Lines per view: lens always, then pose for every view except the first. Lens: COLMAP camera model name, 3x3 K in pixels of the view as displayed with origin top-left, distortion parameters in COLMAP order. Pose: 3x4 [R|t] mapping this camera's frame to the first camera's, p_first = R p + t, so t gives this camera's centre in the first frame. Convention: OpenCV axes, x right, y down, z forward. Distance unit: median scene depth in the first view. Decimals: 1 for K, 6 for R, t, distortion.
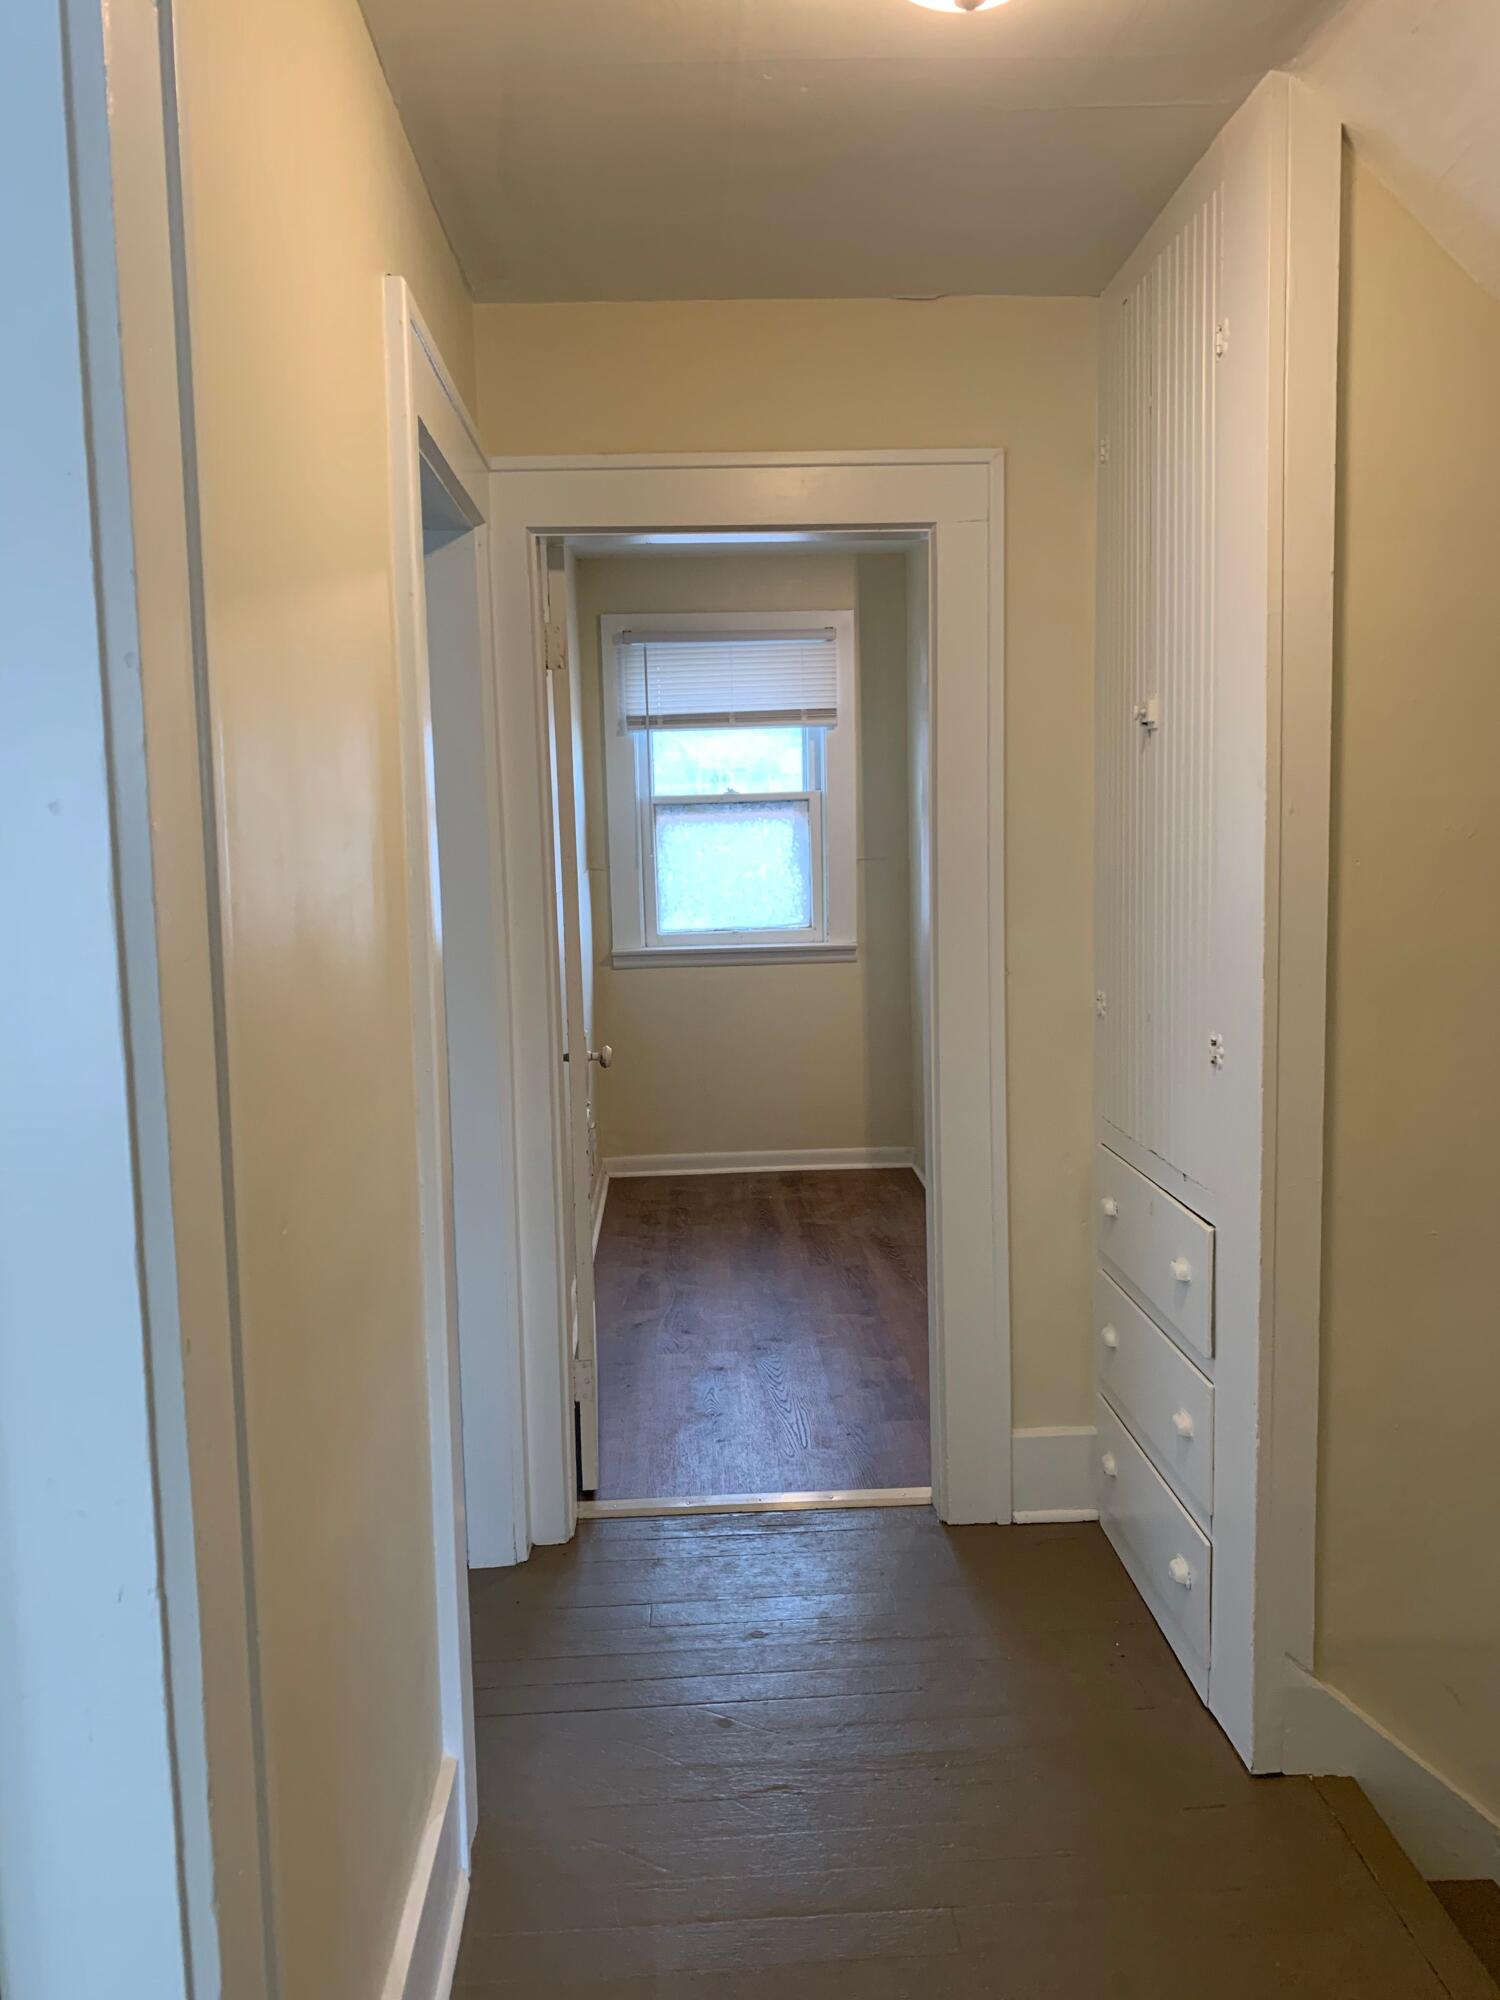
lens RADIAL K [[1524.1, 0, 750.4], [0, 1524.1, 1004.8], [0, 0, 1]] dist [0.038167, -0.092604]
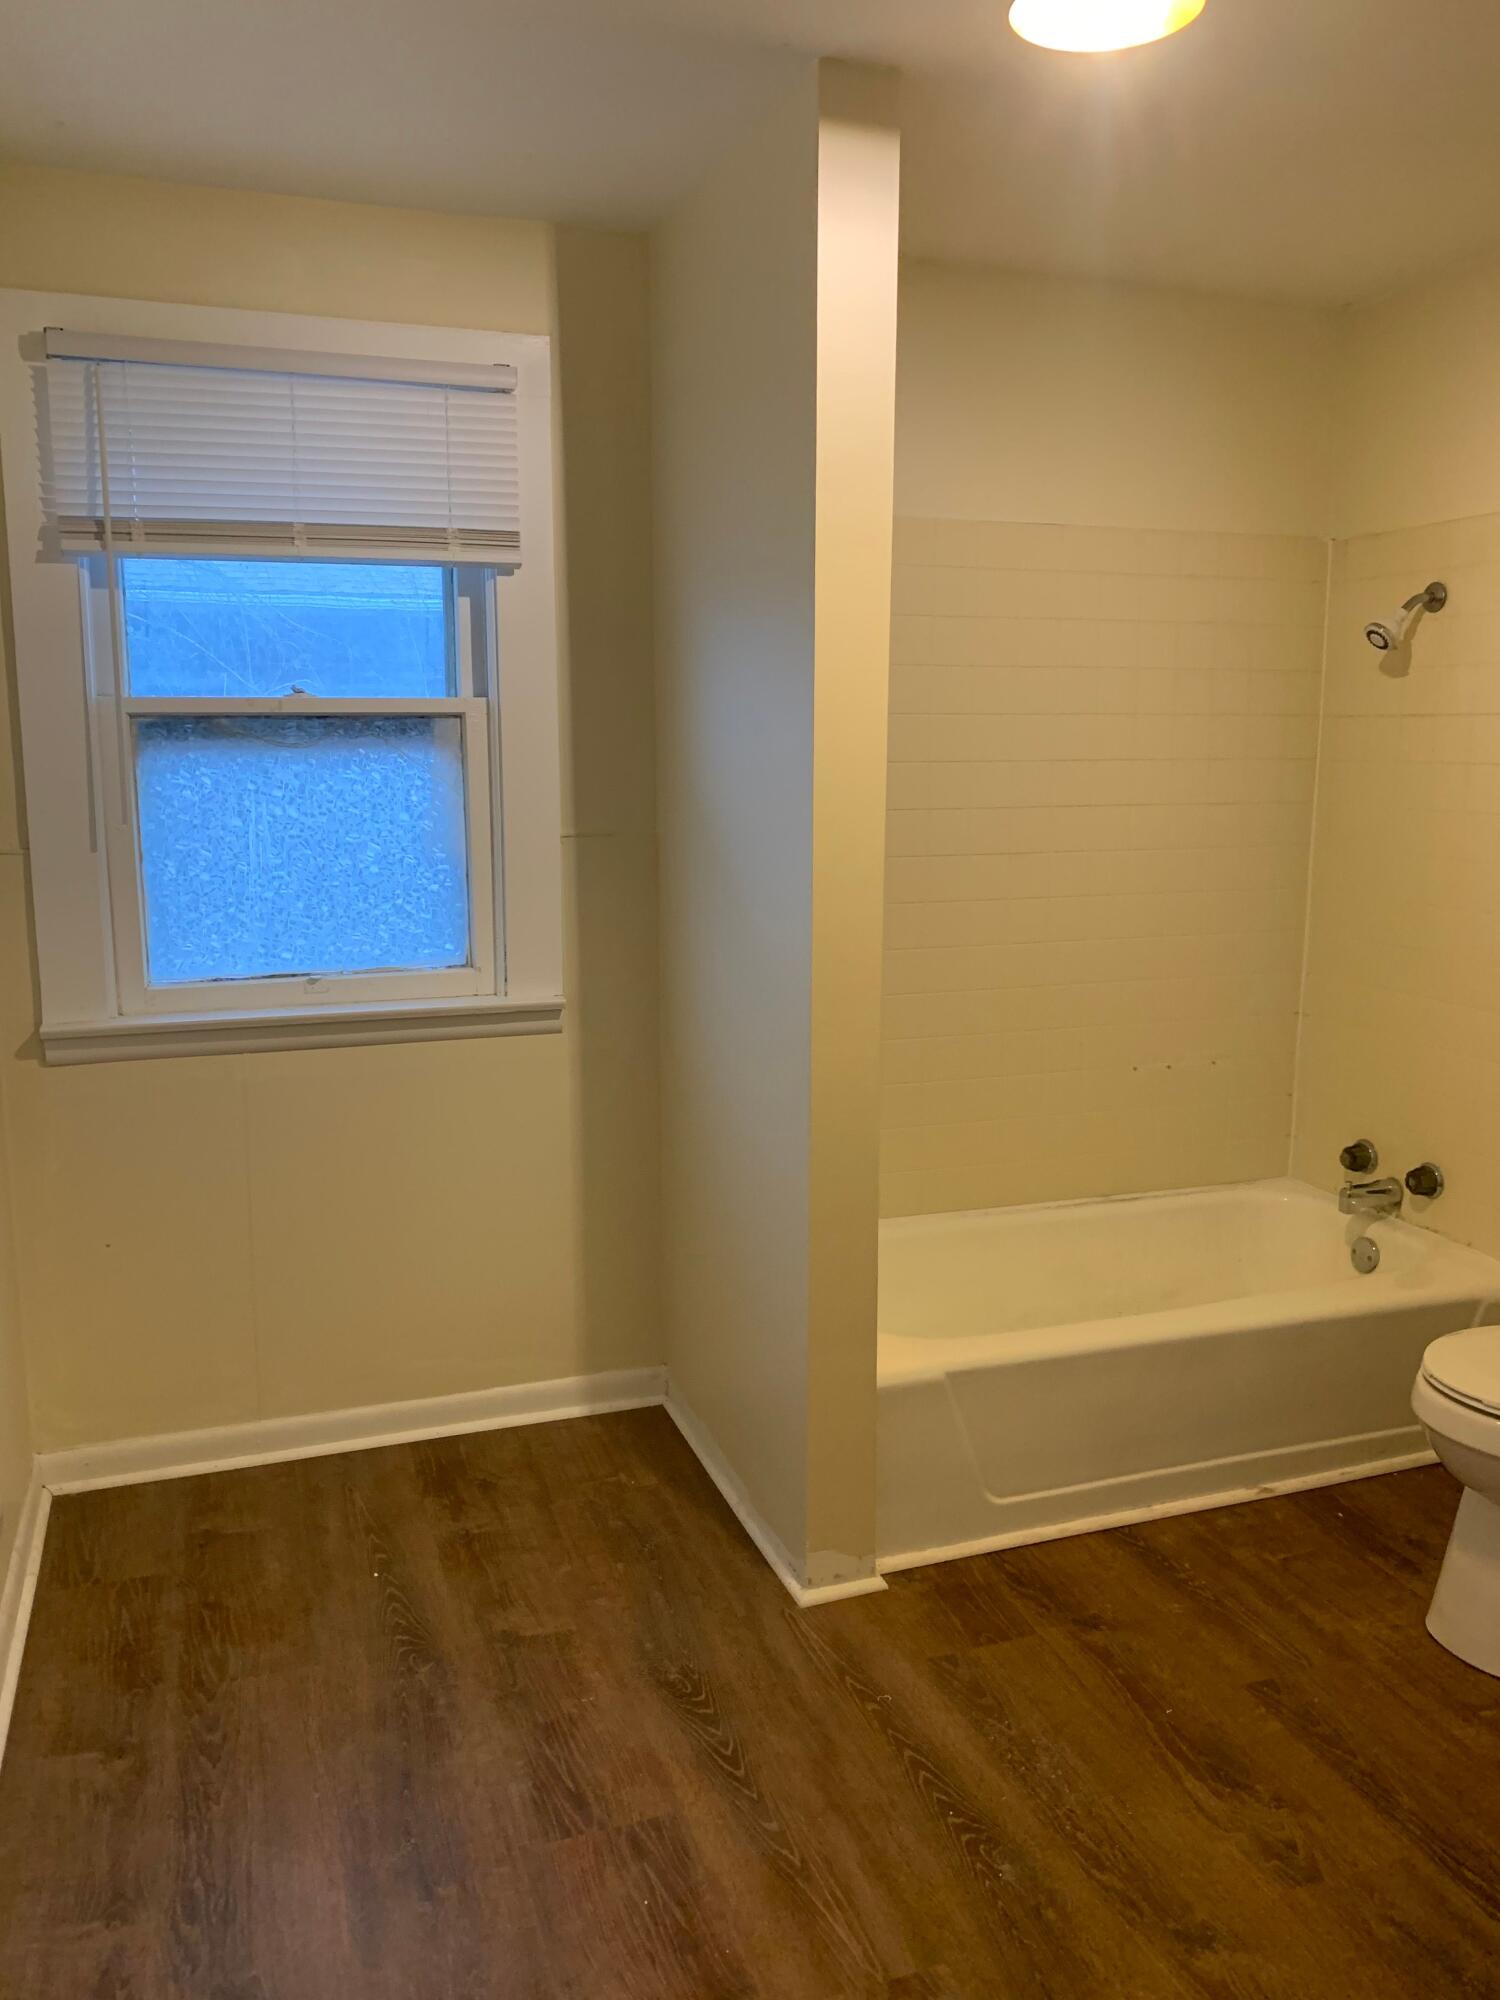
lens RADIAL K [[1524.1, 0, 750.4], [0, 1524.1, 1004.8], [0, 0, 1]] dist [0.038167, -0.092604]
pose [[0.958849, -0.023100, 0.282977, -0.015470], [0.016682, 0.999546, 0.025071, -0.050276], [-0.283428, -0.019319, 0.958799, 0.491041]]
